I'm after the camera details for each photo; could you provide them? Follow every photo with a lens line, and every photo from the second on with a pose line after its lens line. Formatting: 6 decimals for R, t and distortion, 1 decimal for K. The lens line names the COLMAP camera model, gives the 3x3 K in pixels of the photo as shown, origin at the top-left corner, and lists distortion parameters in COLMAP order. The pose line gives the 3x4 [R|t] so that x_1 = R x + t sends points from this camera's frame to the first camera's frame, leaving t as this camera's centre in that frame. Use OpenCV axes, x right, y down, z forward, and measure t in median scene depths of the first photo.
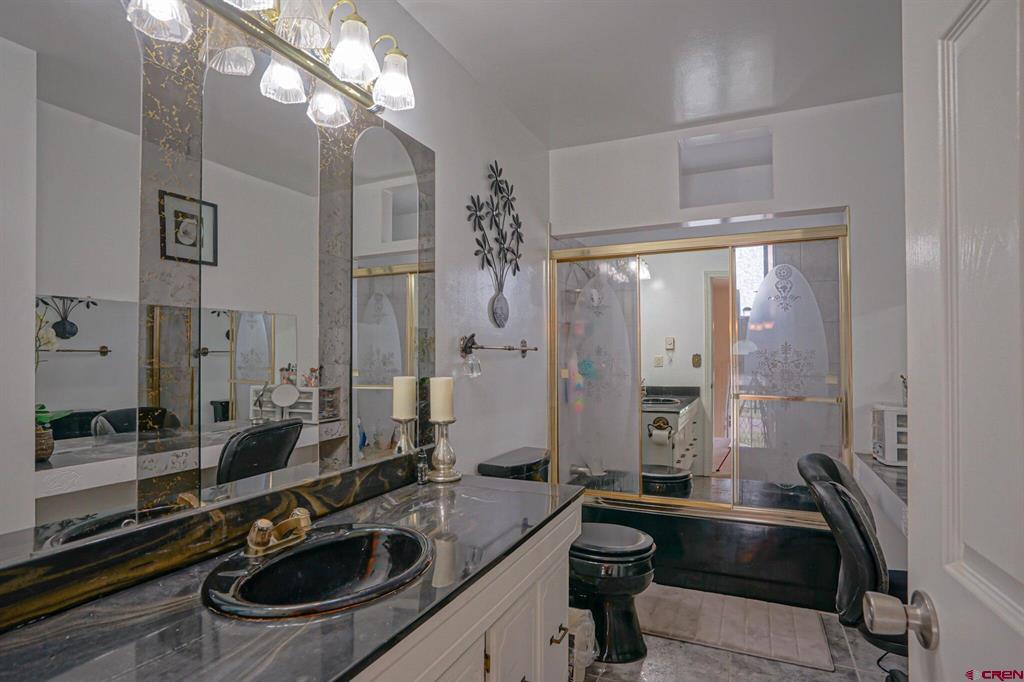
lens RADIAL K [[541.7, 0, 512.0], [0, 541.7, 341.0], [0, 0, 1]] dist [0.001233, 0.000196]
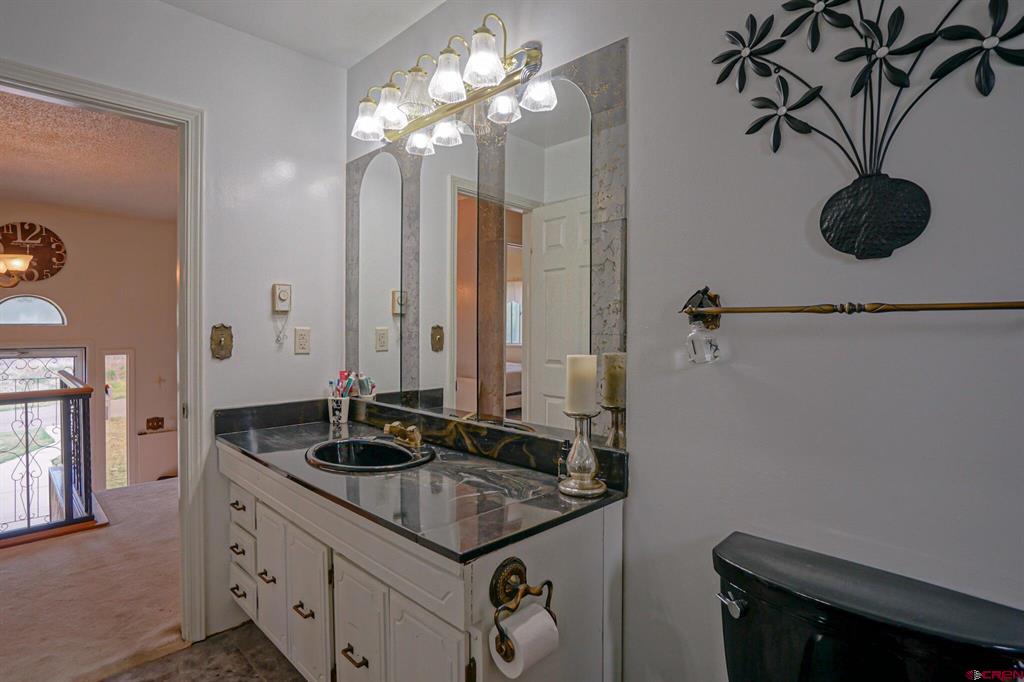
lens RADIAL K [[524.5, 0, 514.0], [0, 524.5, 328.6], [0, 0, 1]] dist [-0.000386, -0.000140]
pose [[-0.352022, -0.002891, -0.935987, 0.637327], [0.024297, 0.999630, -0.012226, 0.038920], [0.935676, -0.027046, -0.351822, 1.268255]]
